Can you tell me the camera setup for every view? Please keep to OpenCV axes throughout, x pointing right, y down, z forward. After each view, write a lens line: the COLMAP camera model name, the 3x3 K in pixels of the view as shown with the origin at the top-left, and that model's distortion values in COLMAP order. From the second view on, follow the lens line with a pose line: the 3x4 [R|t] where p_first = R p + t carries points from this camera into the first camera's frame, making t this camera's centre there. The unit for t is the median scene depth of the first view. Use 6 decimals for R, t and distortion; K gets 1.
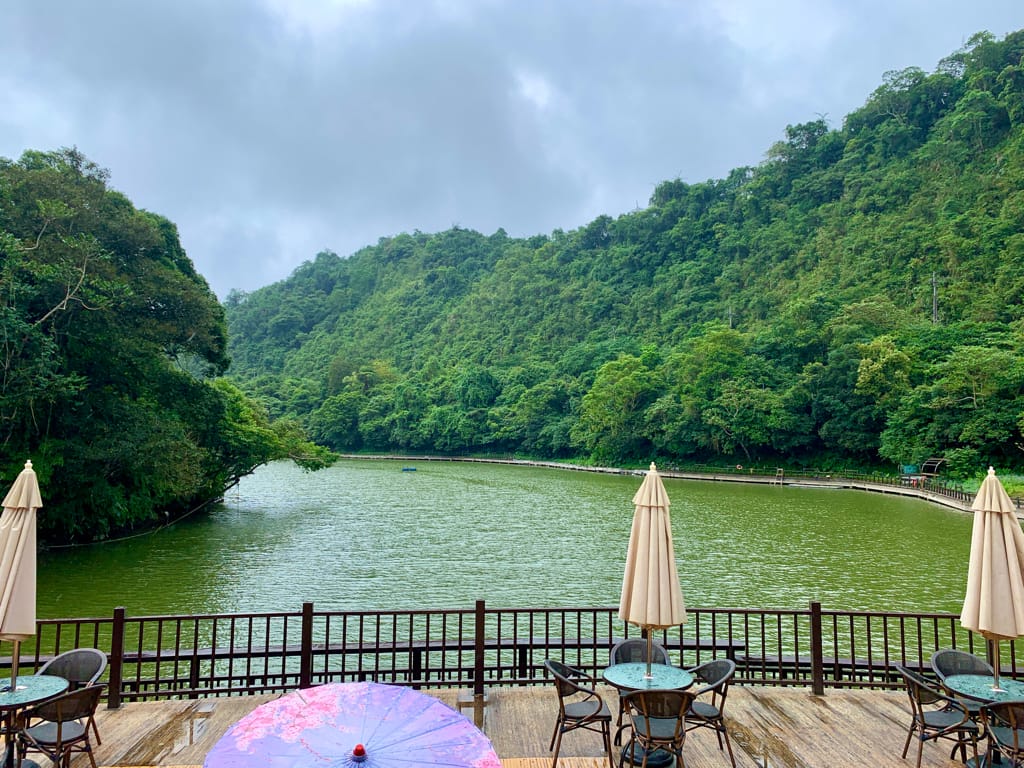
lens RADIAL K [[766.3, 0, 512.6], [0, 766.3, 374.9], [0, 0, 1]] dist [-0.001491, -0.003436]
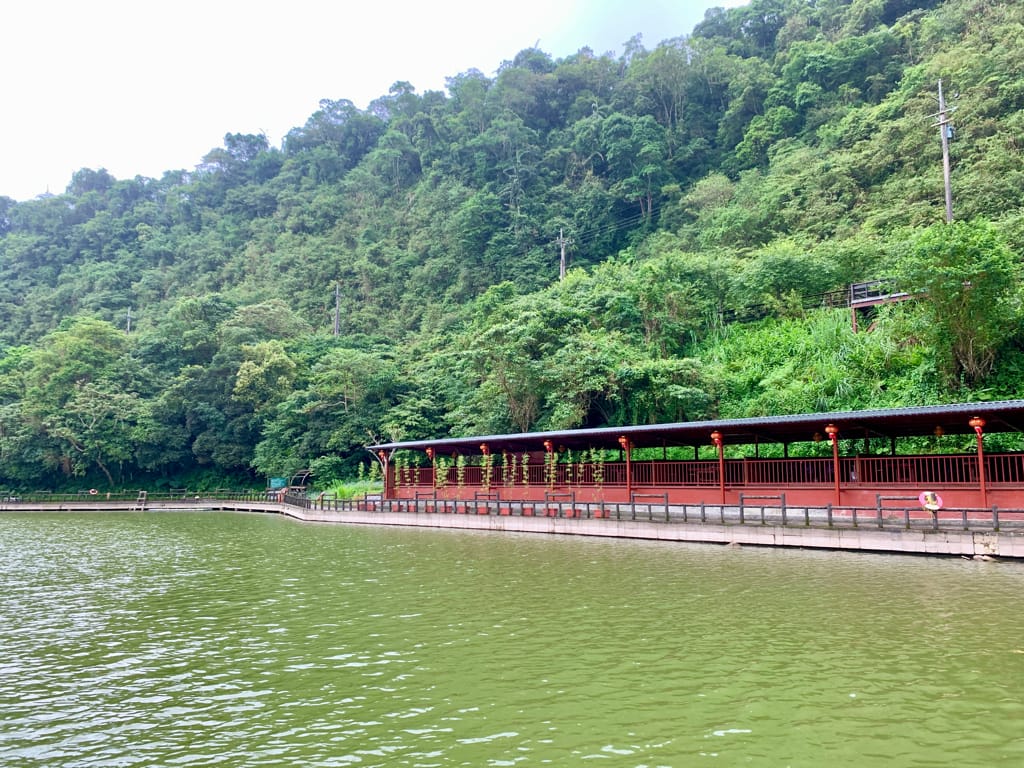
lens RADIAL K [[766.3, 0, 503.7], [0, 766.3, 375.3], [0, 0, 1]] dist [-0.001491, -0.003436]
pose [[0.797082, 0.061920, 0.600688, 0.109709], [-0.027586, 0.997424, -0.066212, 0.029649], [-0.603240, 0.036206, 0.796737, 0.079138]]
